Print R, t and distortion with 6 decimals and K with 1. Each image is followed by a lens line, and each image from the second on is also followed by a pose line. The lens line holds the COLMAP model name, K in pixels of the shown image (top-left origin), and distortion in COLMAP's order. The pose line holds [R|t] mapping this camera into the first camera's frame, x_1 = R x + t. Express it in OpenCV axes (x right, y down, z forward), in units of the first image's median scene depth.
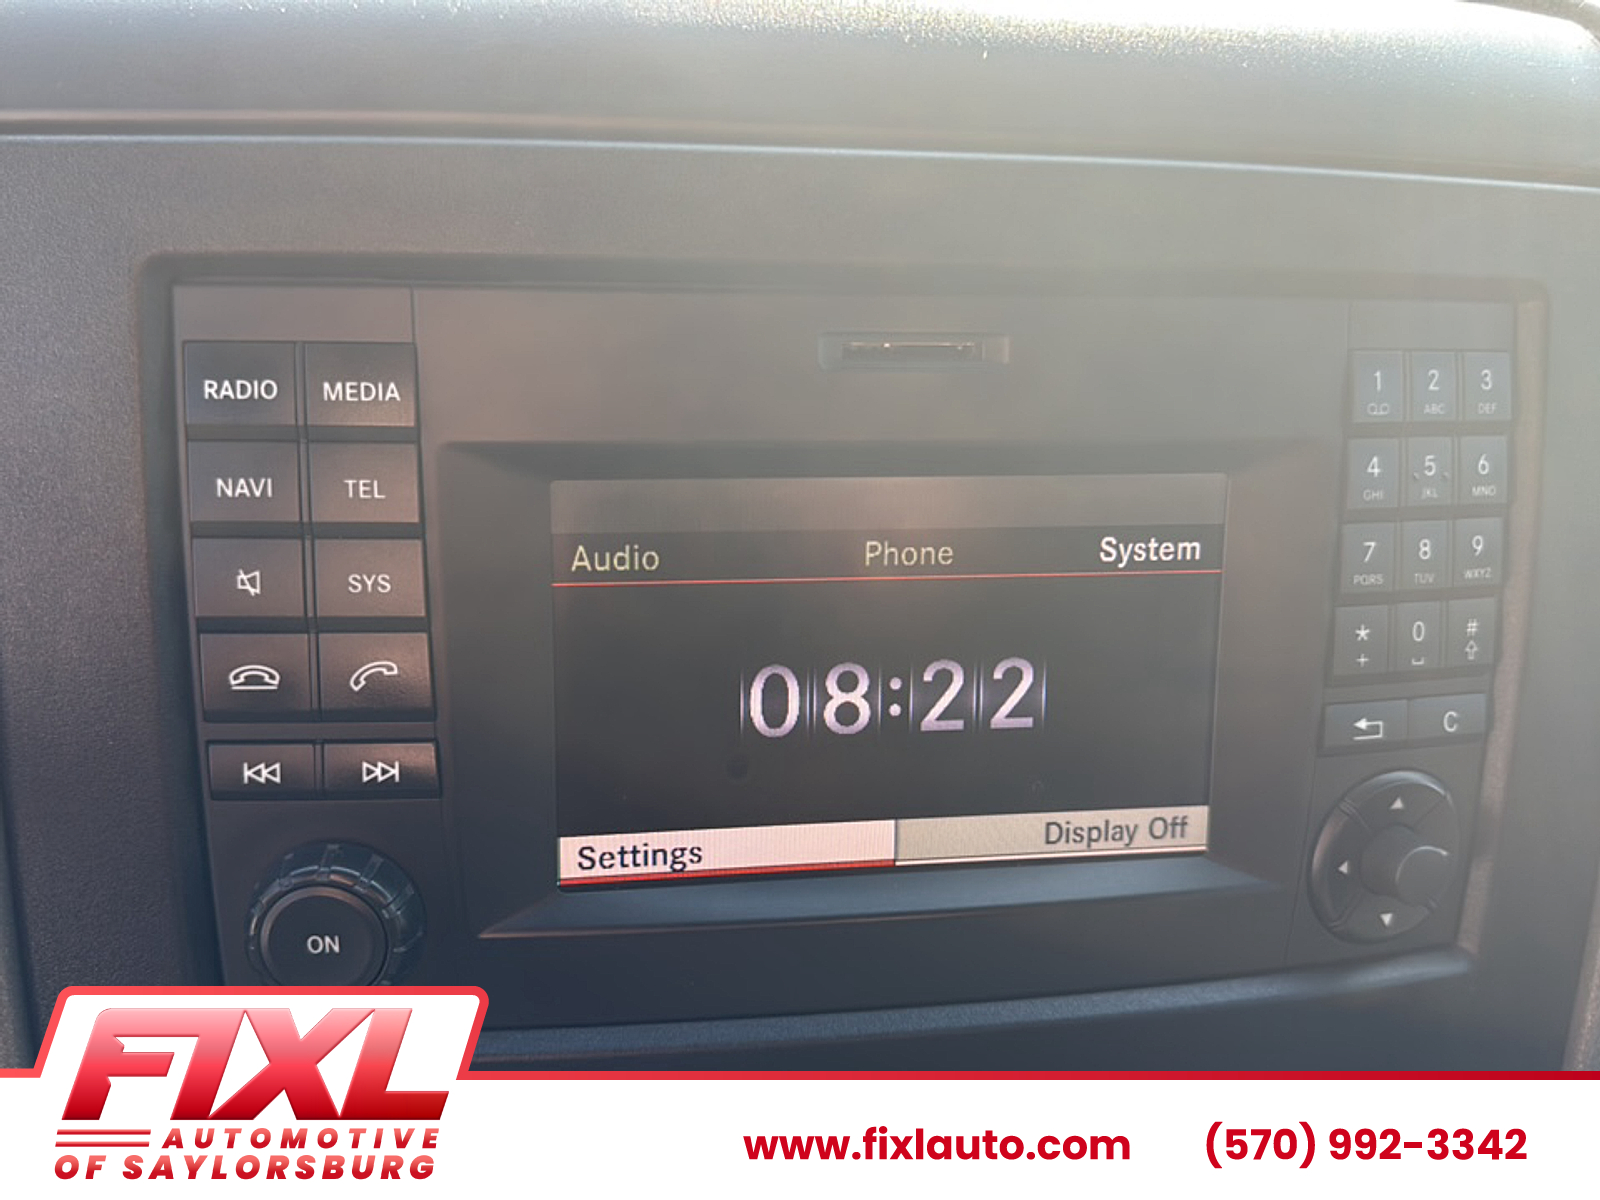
lens RADIAL K [[1407.4, 0, 804.5], [0, 1407.4, 602.8], [0, 0, 1]] dist [0.116918, -0.261329]
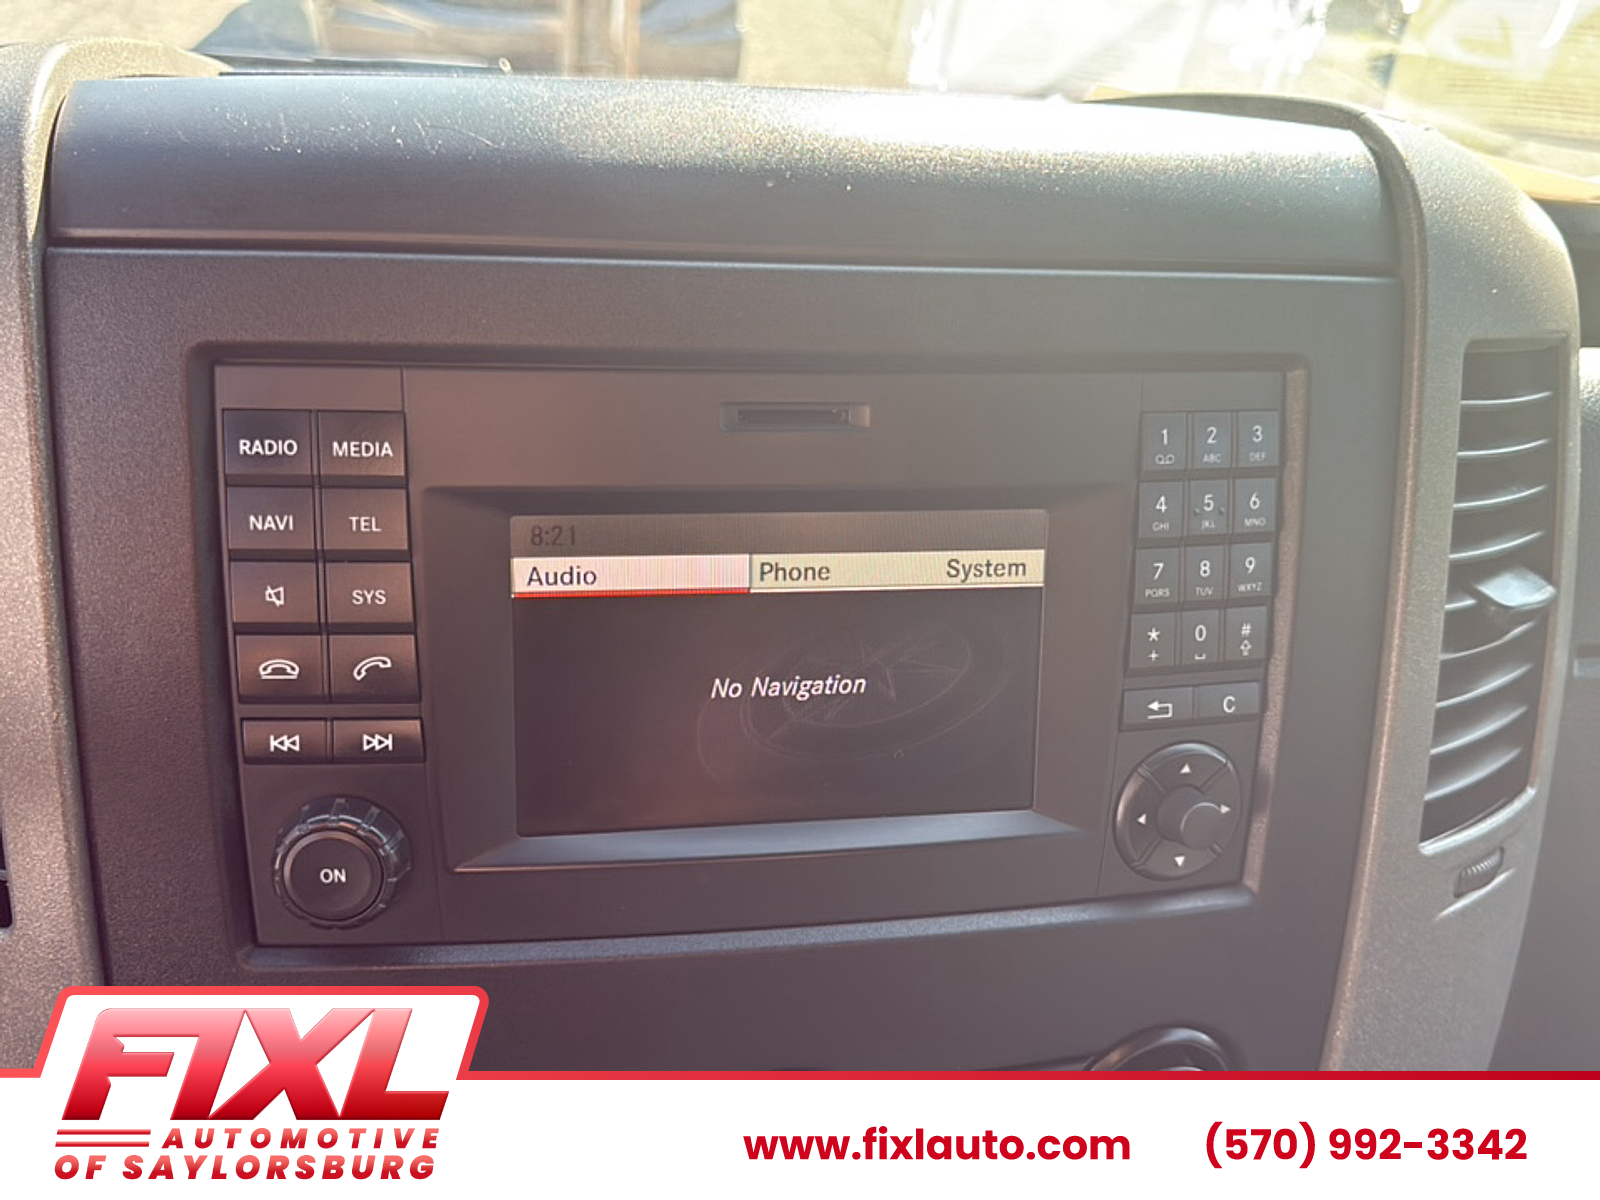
lens RADIAL K [[1409.9, 0, 804.6], [0, 1409.9, 599.5], [0, 0, 1]] dist [0.157755, -0.345327]
pose [[0.999956, 0.003889, 0.008593, 0.076859], [-0.004063, 0.999786, 0.020284, -0.038373], [-0.008512, -0.020318, 0.999757, -0.293868]]
